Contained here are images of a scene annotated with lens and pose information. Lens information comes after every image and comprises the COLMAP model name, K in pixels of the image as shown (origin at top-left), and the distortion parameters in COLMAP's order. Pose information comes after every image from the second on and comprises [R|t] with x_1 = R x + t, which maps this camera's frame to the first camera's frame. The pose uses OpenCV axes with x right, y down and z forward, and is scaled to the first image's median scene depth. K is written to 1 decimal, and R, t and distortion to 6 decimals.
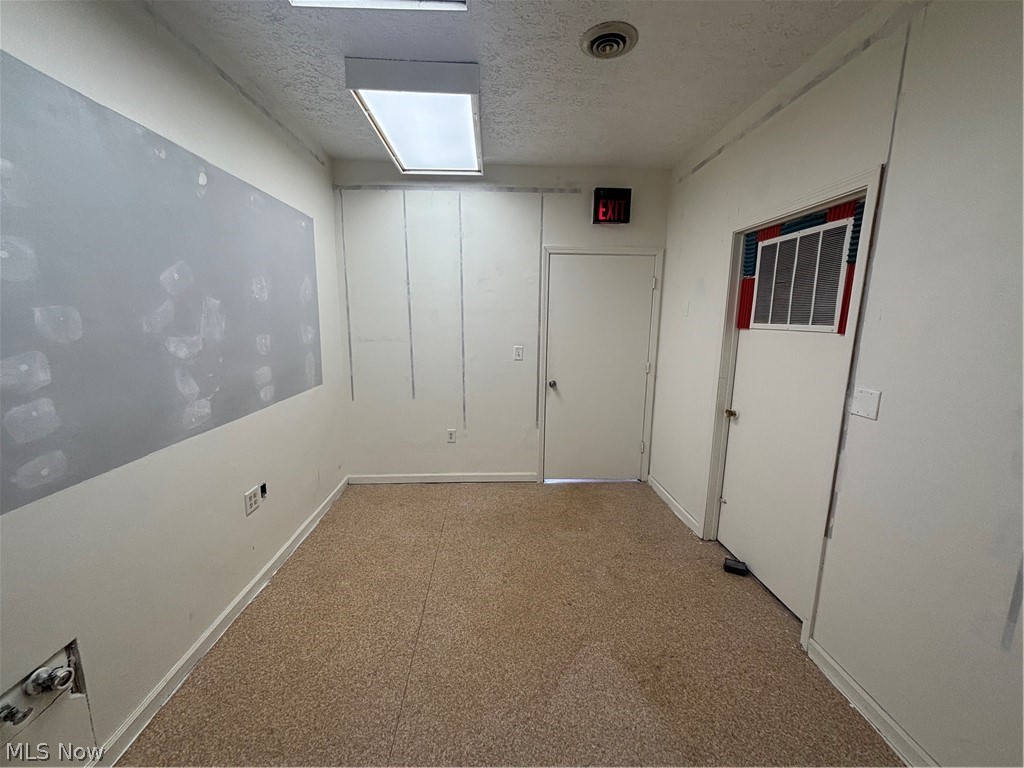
lens RADIAL K [[409.8, 0, 510.3], [0, 409.8, 386.7], [0, 0, 1]] dist [0.004048, 0.000146]
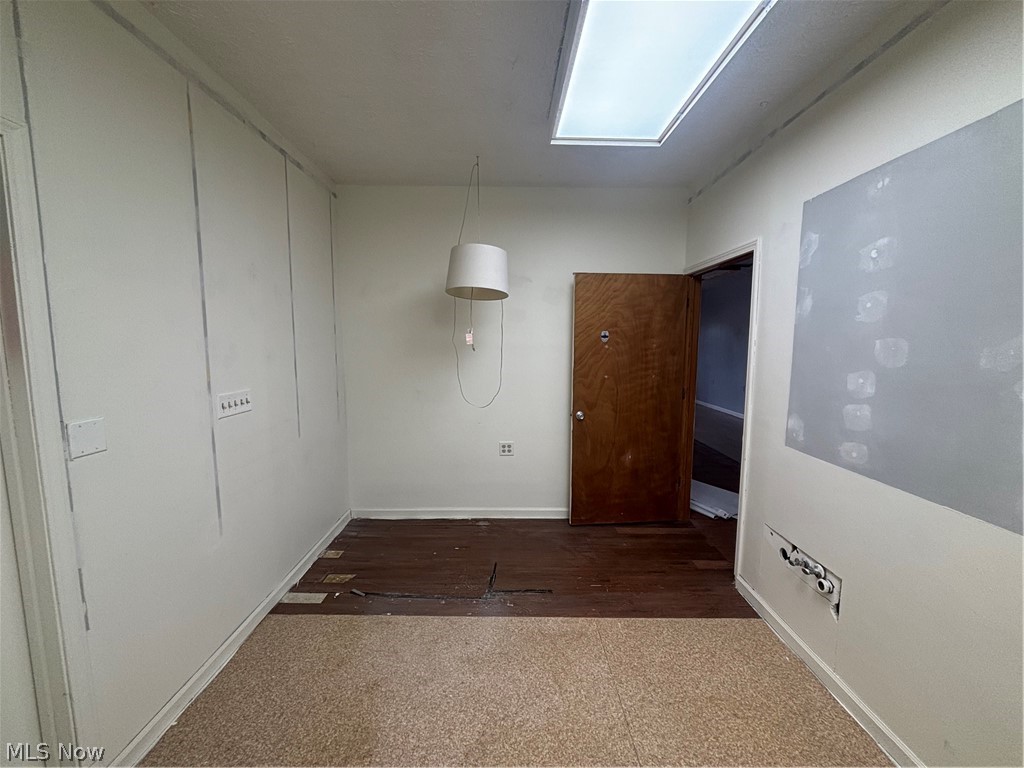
lens RADIAL K [[409.8, 0, 511.5], [0, 409.8, 384.5], [0, 0, 1]] dist [0.004048, 0.000146]
pose [[-0.998658, -0.021225, 0.047238, -0.012043], [-0.007437, 0.961476, 0.274790, -0.404710], [-0.051250, 0.274070, -0.960343, 2.347674]]
